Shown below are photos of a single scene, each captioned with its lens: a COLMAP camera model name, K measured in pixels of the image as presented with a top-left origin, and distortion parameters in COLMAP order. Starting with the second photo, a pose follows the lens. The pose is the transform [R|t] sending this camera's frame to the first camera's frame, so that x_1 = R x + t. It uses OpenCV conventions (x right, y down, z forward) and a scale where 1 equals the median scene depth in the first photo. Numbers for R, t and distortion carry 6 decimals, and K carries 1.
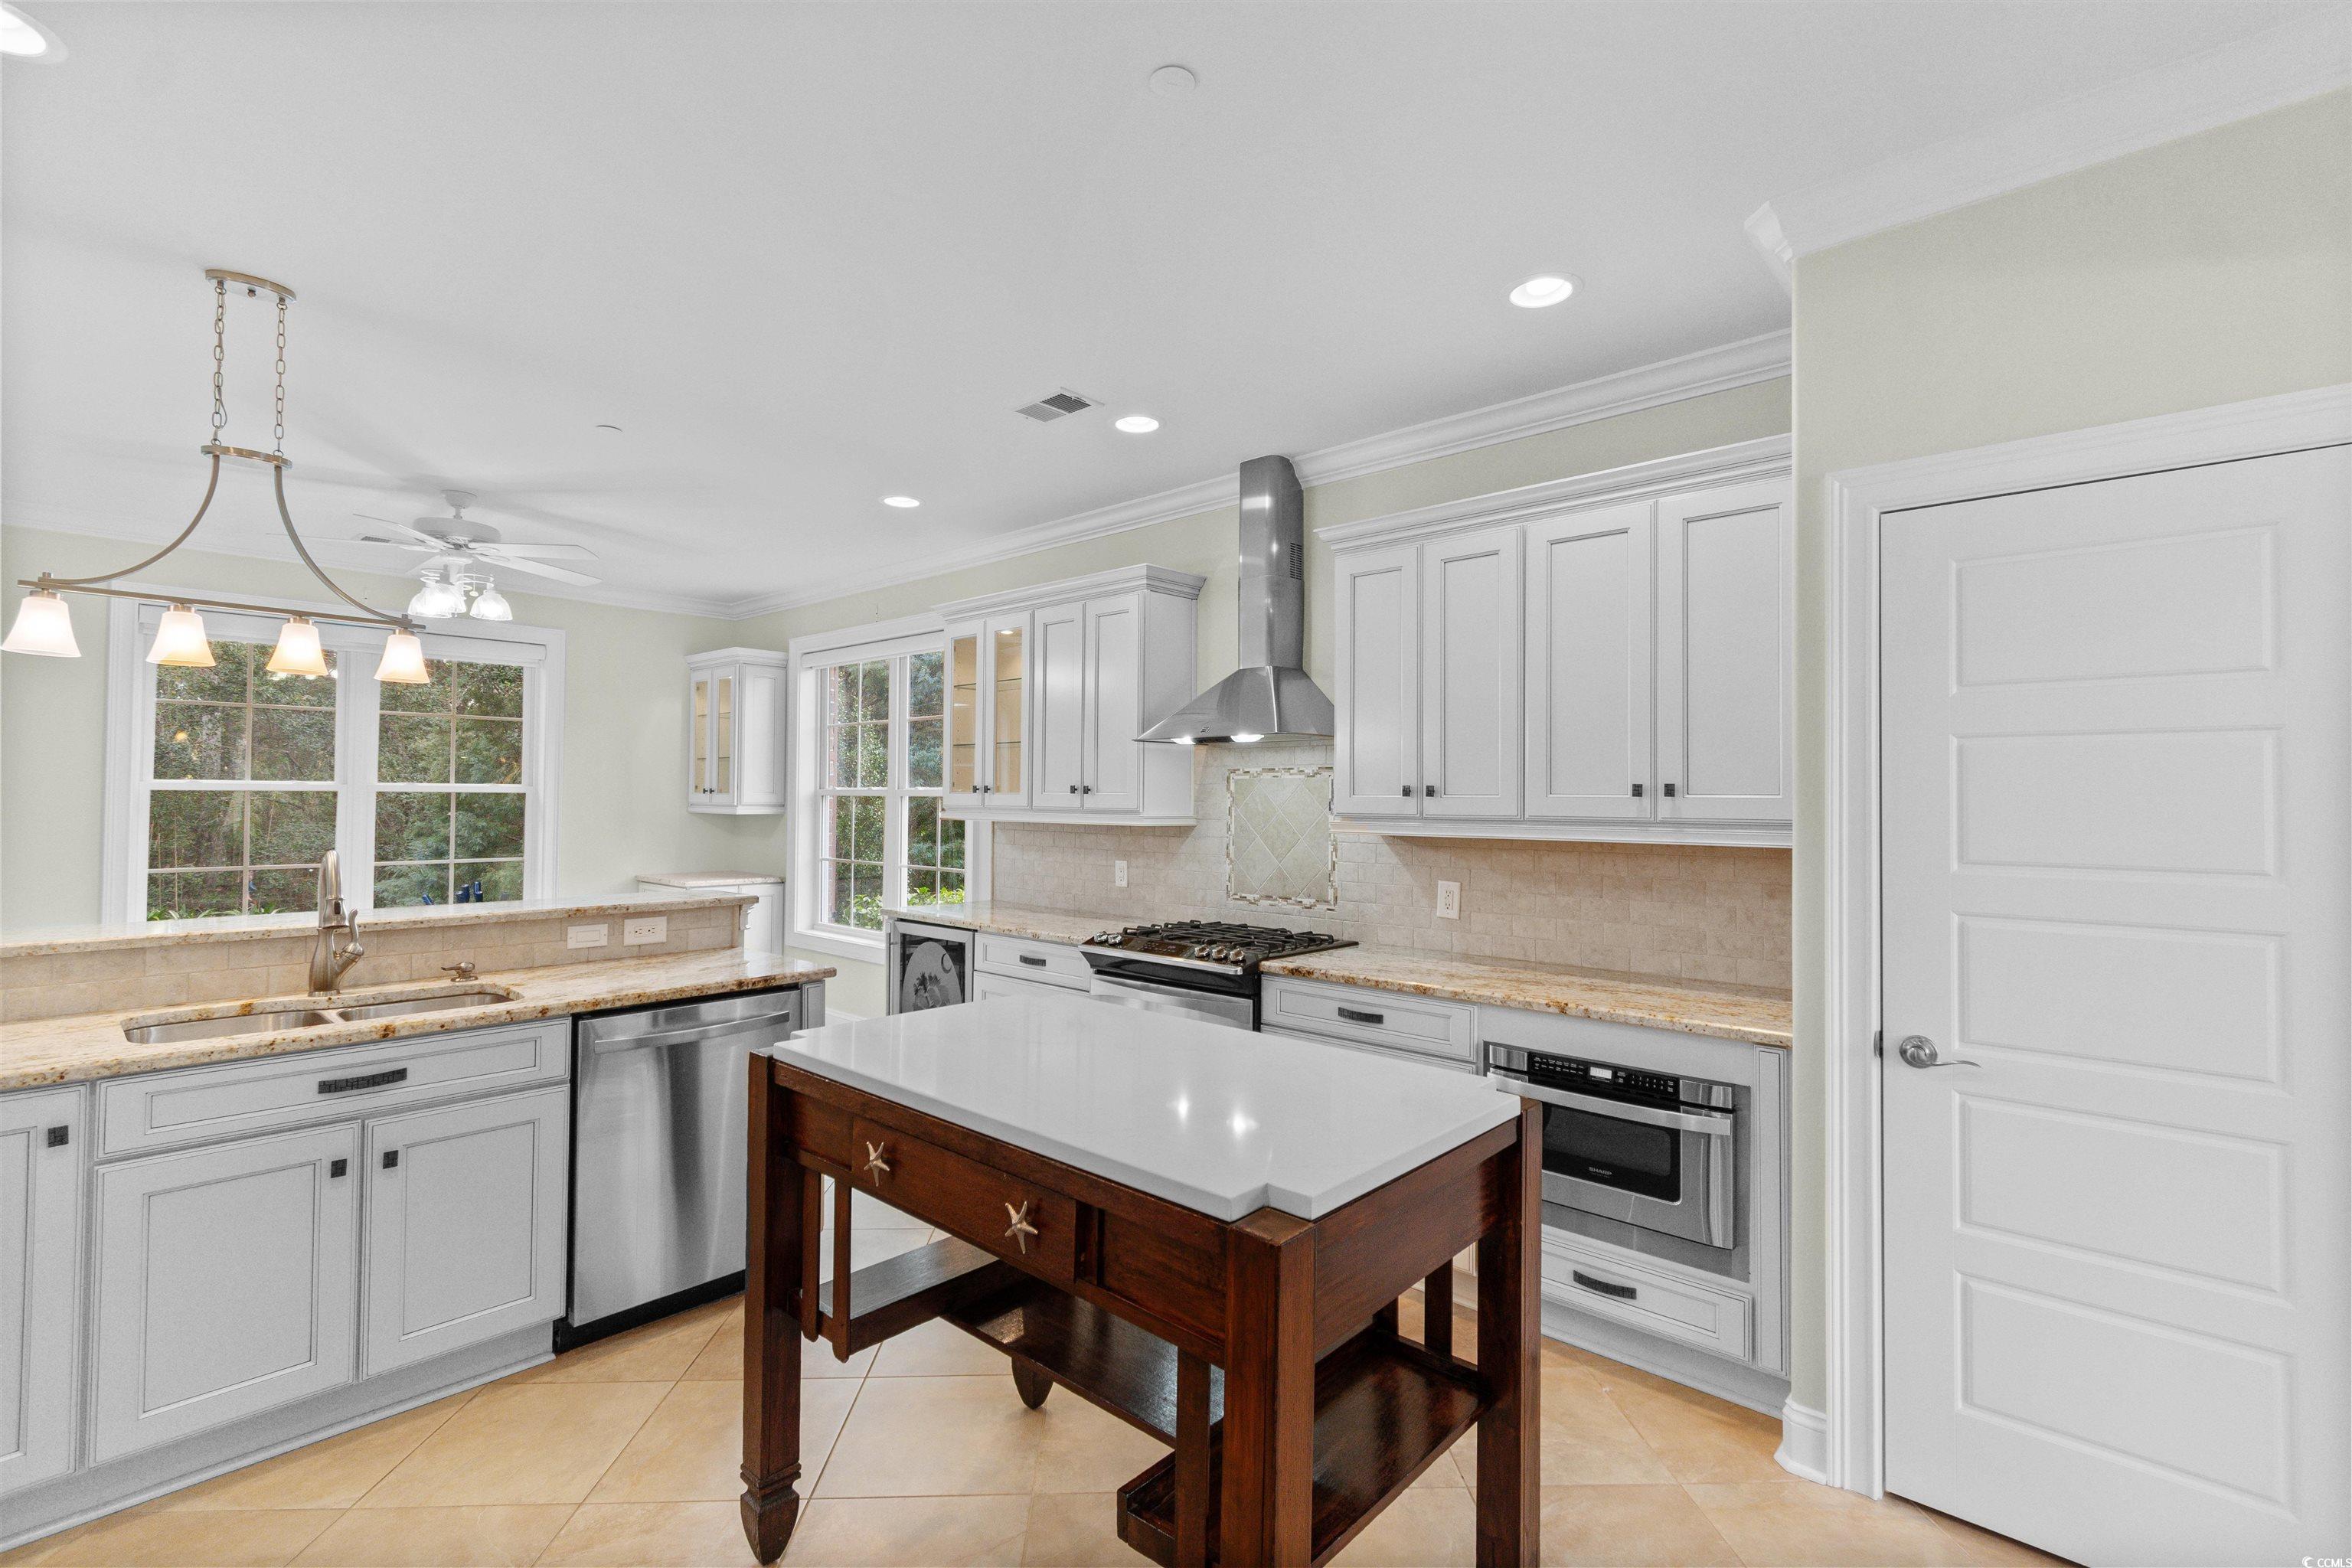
lens RADIAL K [[1038.4, 0, 1186.6], [0, 1038.4, 781.1], [0, 0, 1]] dist [0.007798, 0.000406]
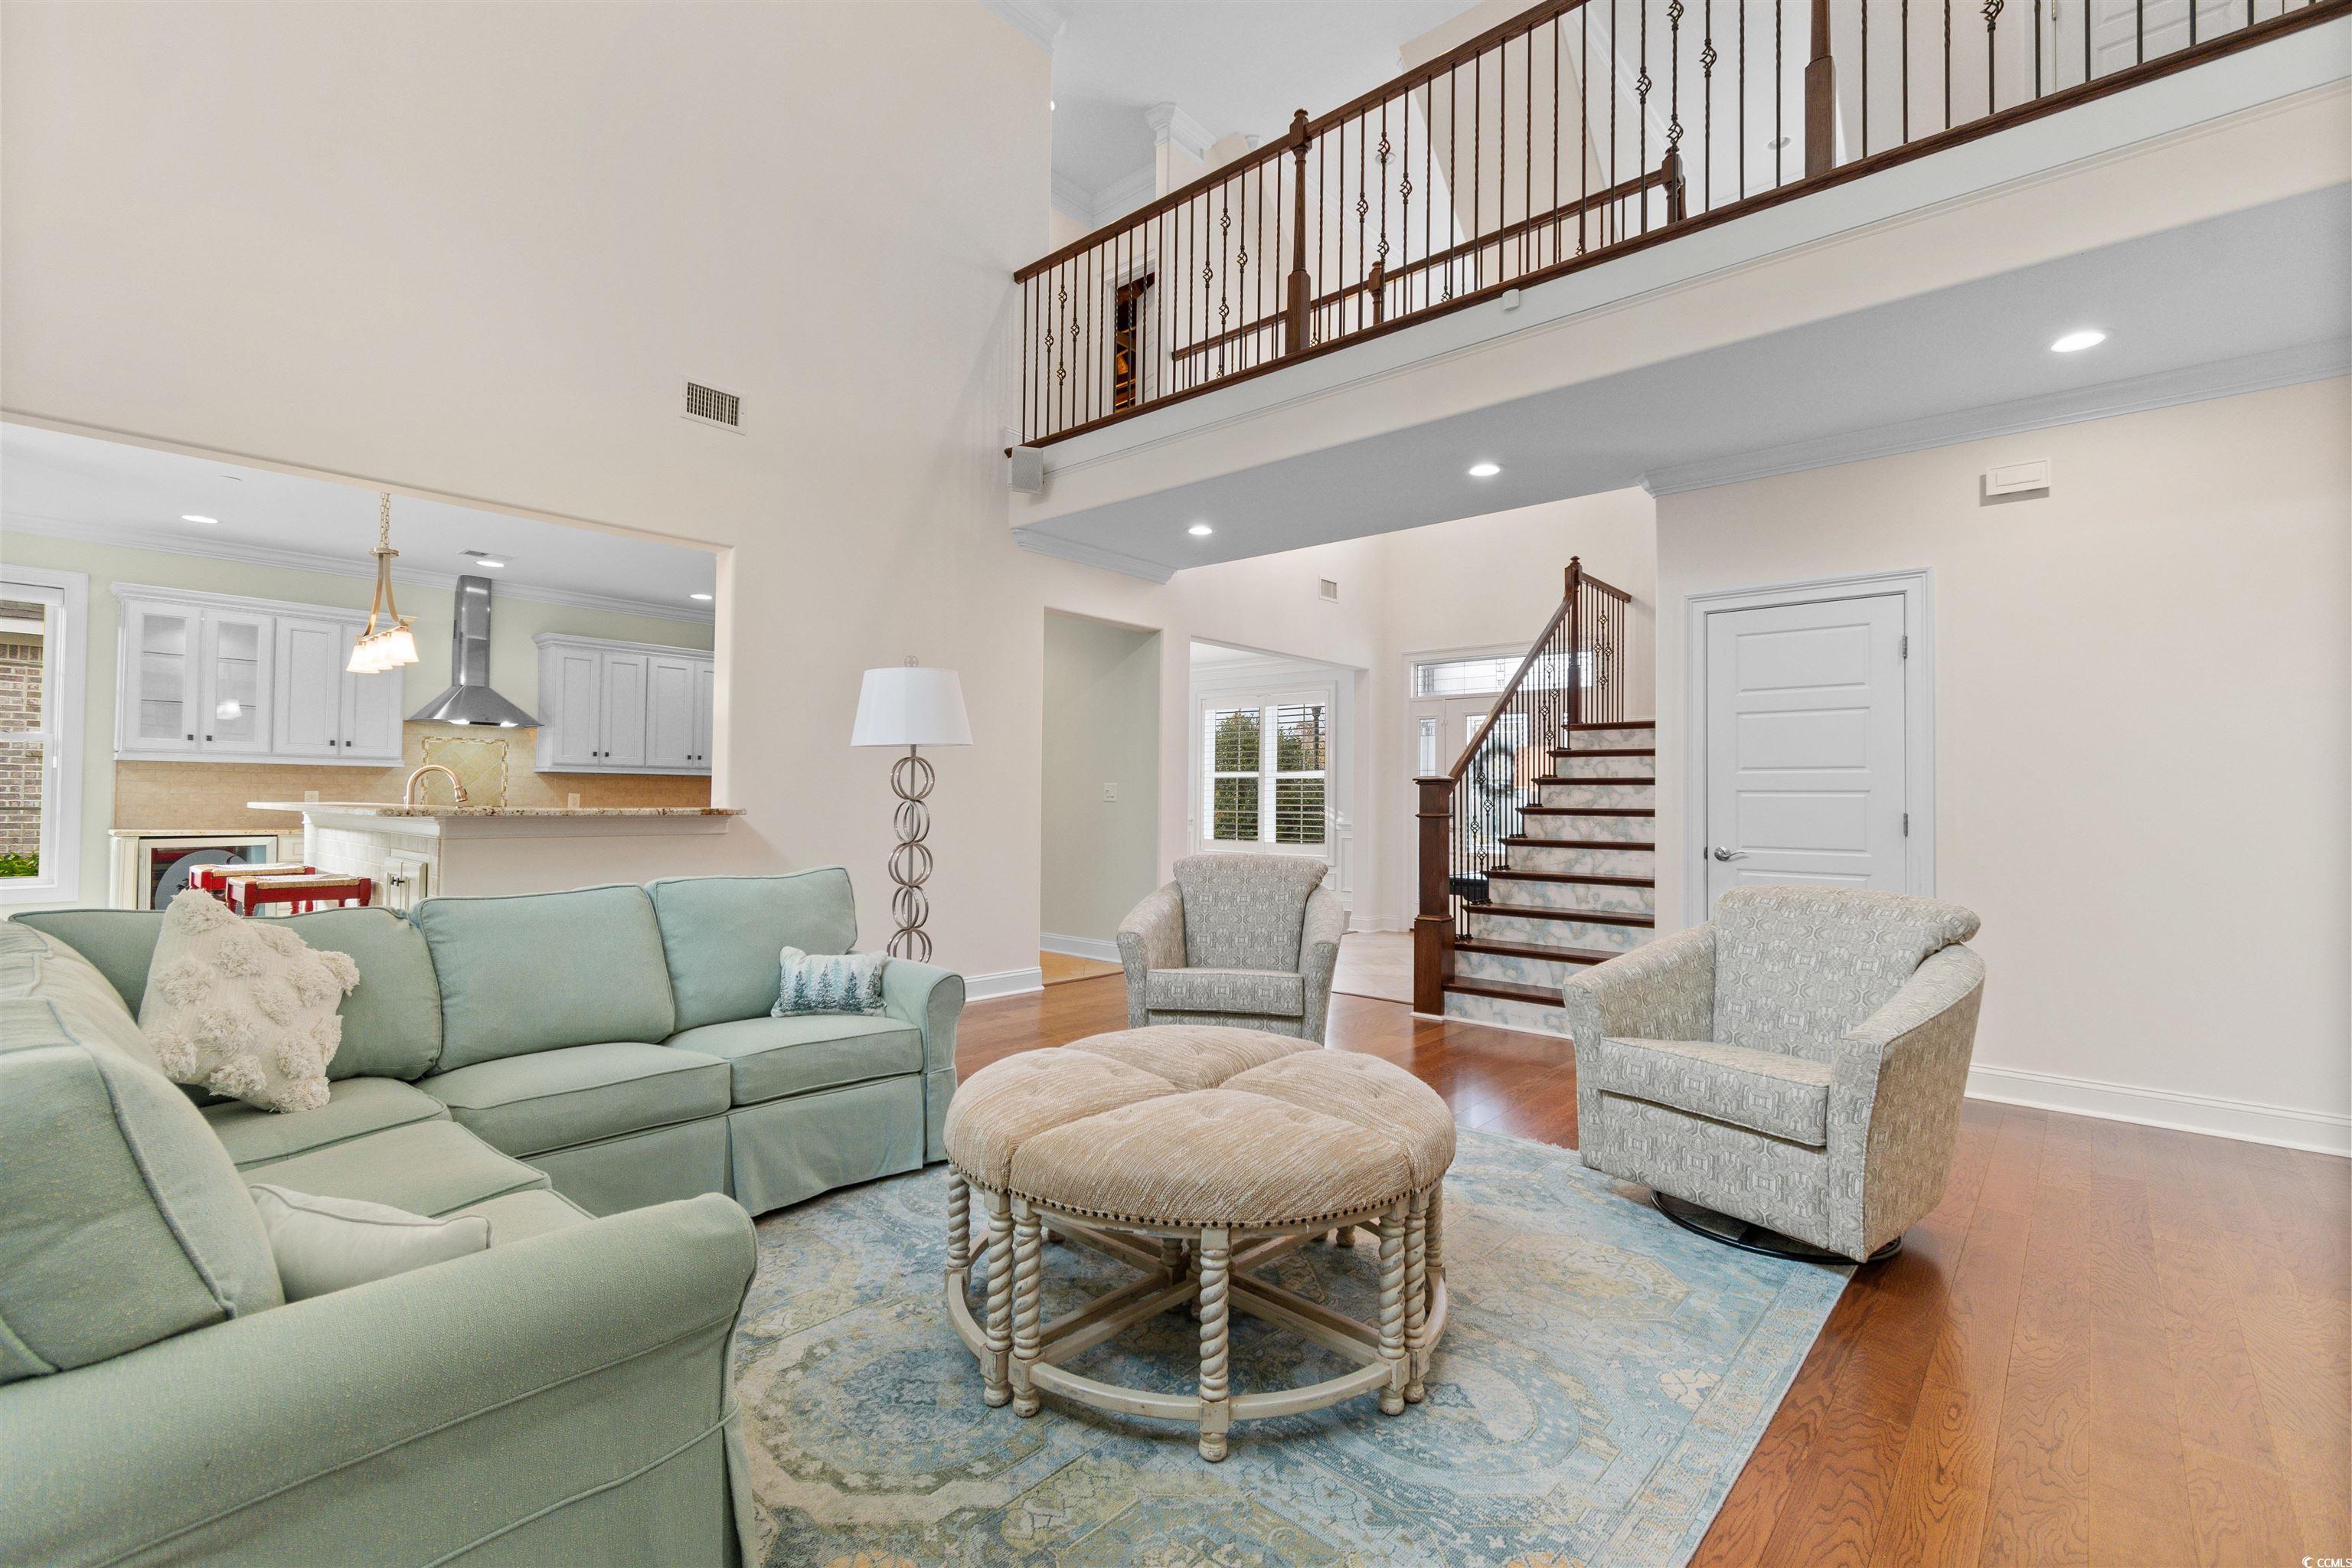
lens RADIAL K [[1038.4, 0, 1190.5], [0, 1038.4, 792.9], [0, 0, 1]] dist [0.007798, 0.000406]
pose [[-0.030712, -0.002905, 0.999524, -2.237546], [-0.026019, 0.999659, 0.002106, 0.058938], [-0.999190, -0.025941, -0.030777, -0.308722]]
